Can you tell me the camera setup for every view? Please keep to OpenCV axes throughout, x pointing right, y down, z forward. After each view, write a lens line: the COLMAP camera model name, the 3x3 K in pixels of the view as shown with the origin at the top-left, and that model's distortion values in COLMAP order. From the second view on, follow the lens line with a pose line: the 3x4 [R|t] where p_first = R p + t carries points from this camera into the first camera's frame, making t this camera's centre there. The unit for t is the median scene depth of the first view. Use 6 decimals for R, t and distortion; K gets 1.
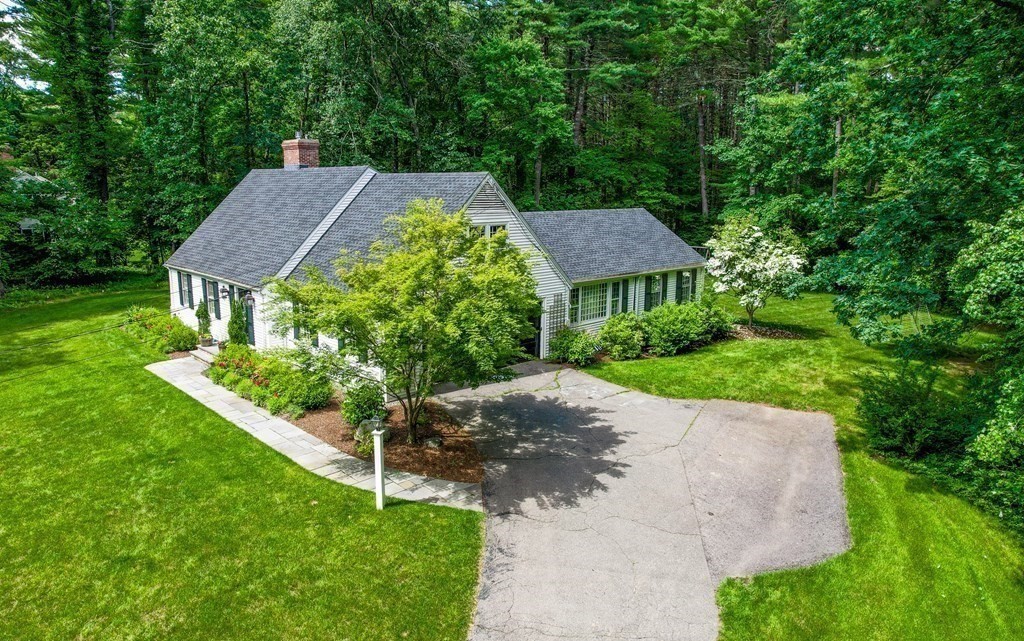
lens RADIAL K [[665.6, 0, 512.0], [0, 665.6, 320.5], [0, 0, 1]] dist [-0.015230, 0.003341]
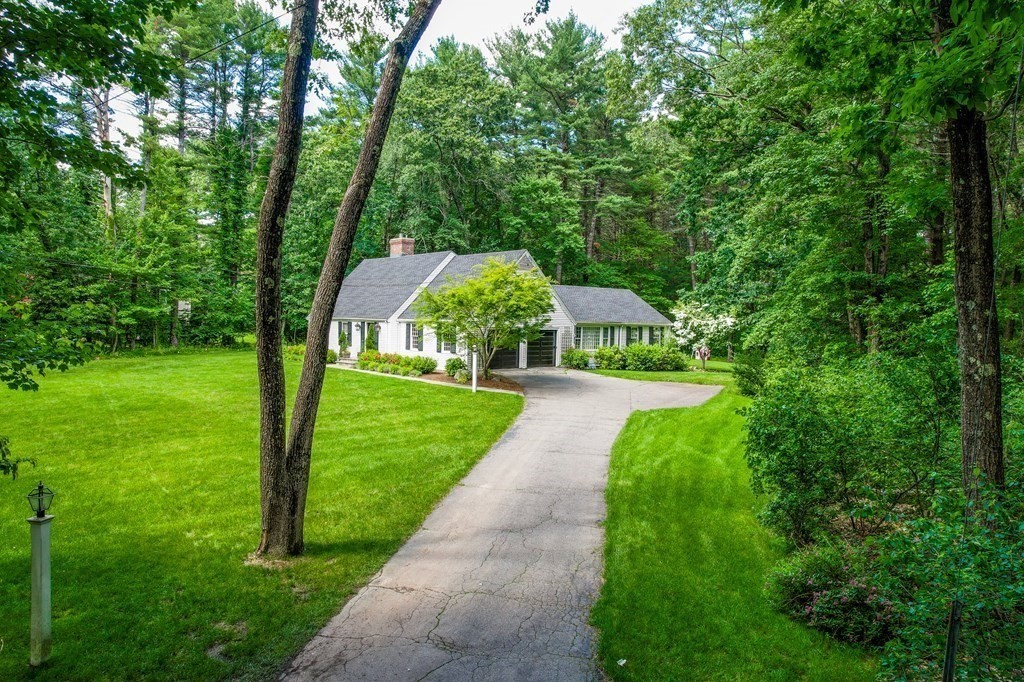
lens RADIAL K [[673.8, 0, 512.0], [0, 673.8, 341.0], [0, 0, 1]] dist [-0.001251, -0.000760]
pose [[0.999306, 0.014119, -0.034470, -0.004494], [-0.019621, 0.986112, -0.164917, 0.153120], [0.031663, 0.165479, 0.985705, -0.351584]]
